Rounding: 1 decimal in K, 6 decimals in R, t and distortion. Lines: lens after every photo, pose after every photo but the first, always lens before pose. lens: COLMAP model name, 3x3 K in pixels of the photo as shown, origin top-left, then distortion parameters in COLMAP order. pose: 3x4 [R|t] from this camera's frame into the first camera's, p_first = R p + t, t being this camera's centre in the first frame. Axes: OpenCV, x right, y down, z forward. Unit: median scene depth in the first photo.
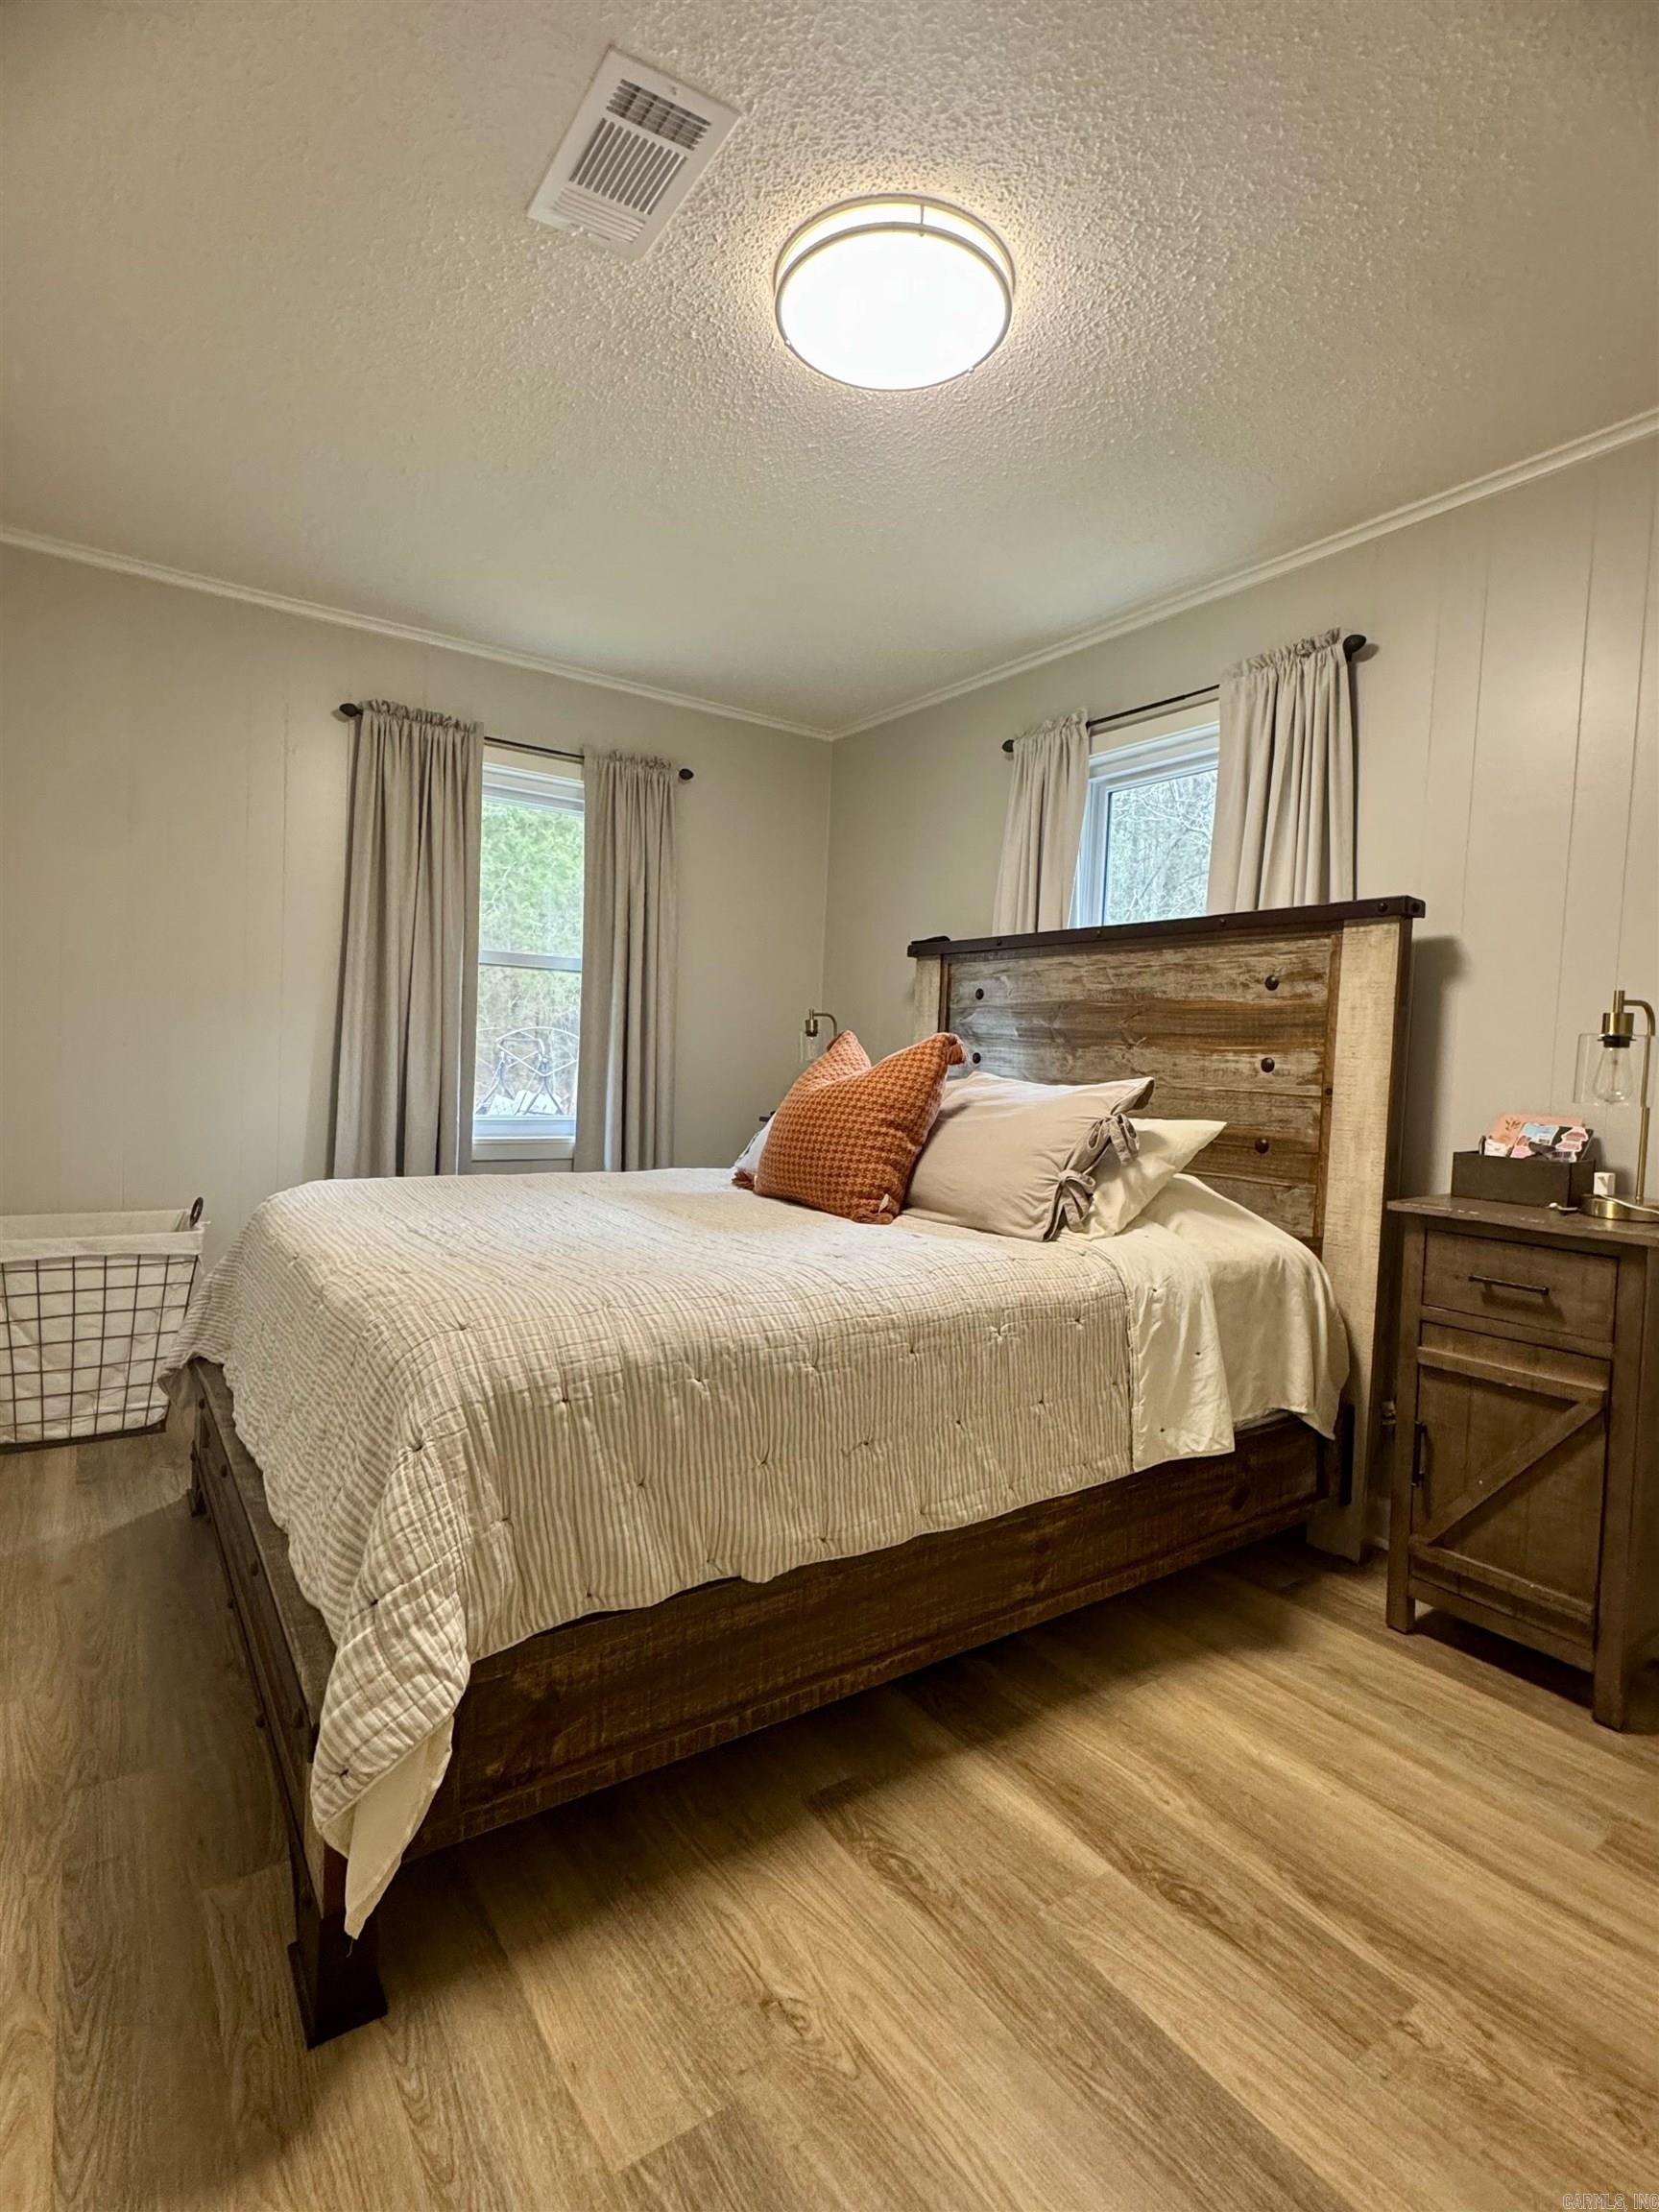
lens RADIAL K [[1089.5, 0, 841.4], [0, 1089.5, 1109.3], [0, 0, 1]] dist [-0.005777, -0.000564]
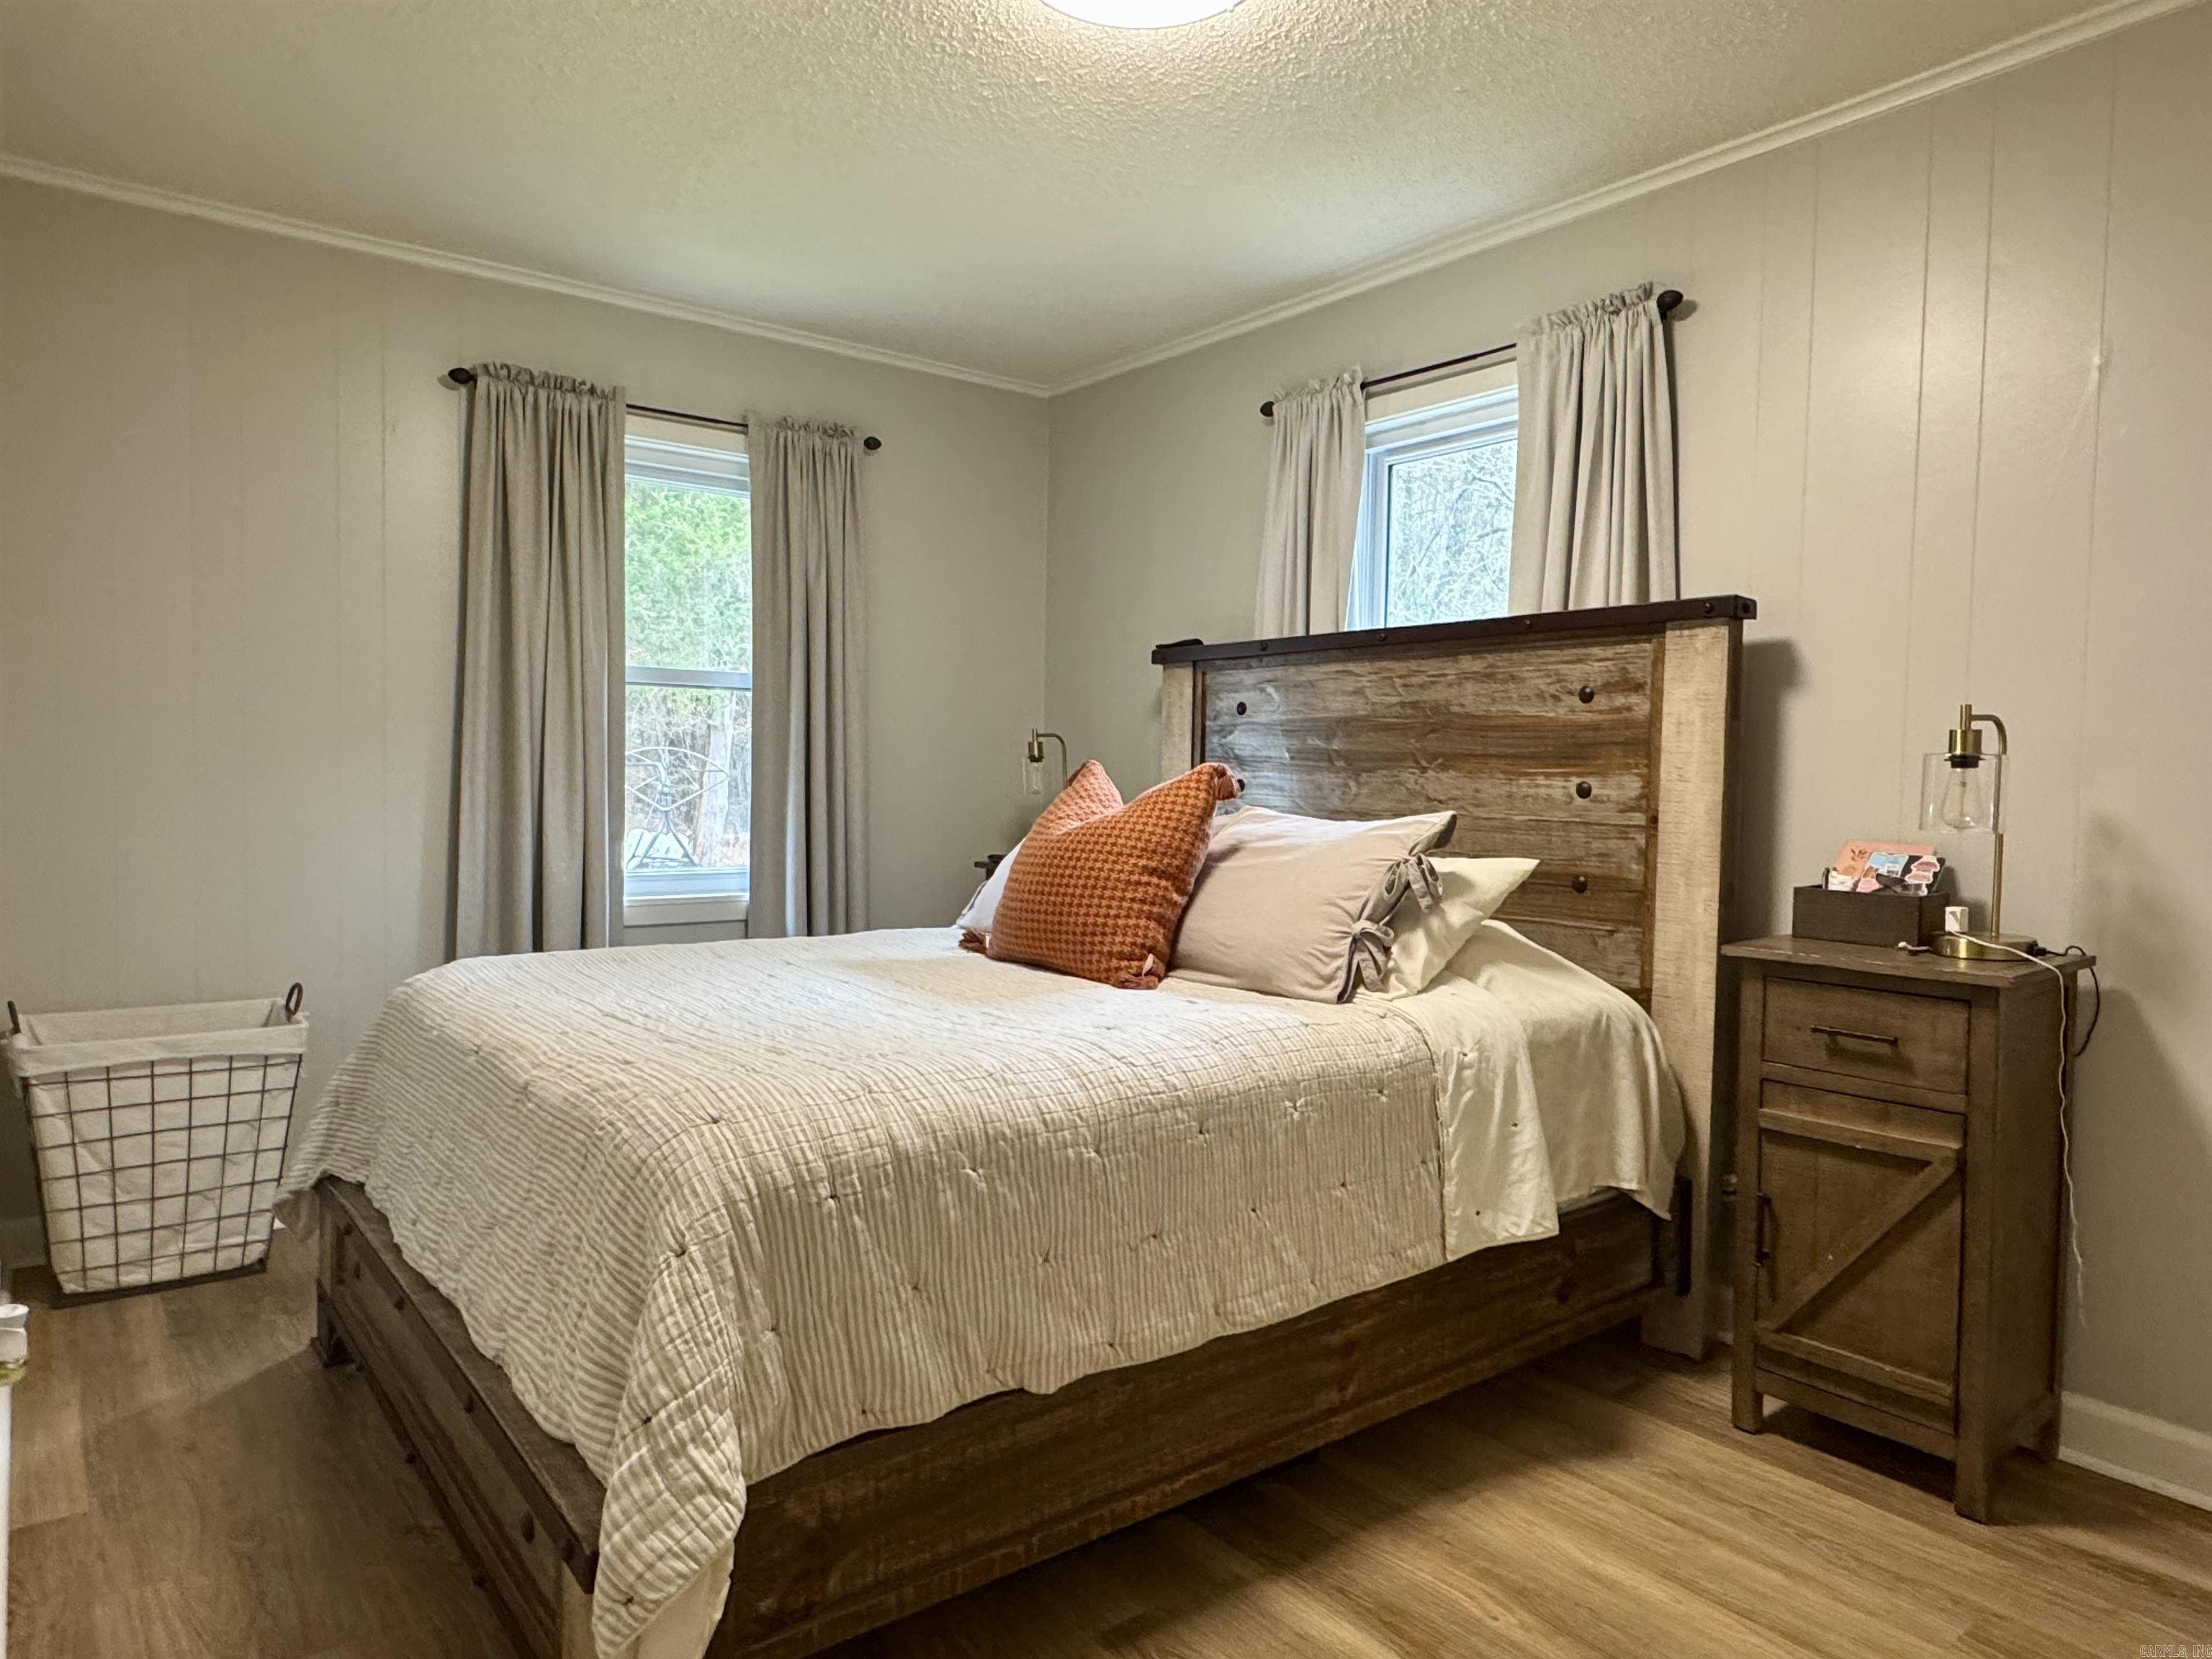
lens RADIAL K [[1413.5, 0, 1114.1], [0, 1413.5, 840.5], [0, 0, 1]] dist [-0.001616, -0.008640]
pose [[0.998305, -0.026398, 0.051863, -0.046497], [0.026341, 0.999651, 0.001785, -0.015540], [-0.051892, -0.000415, 0.998653, -0.117513]]
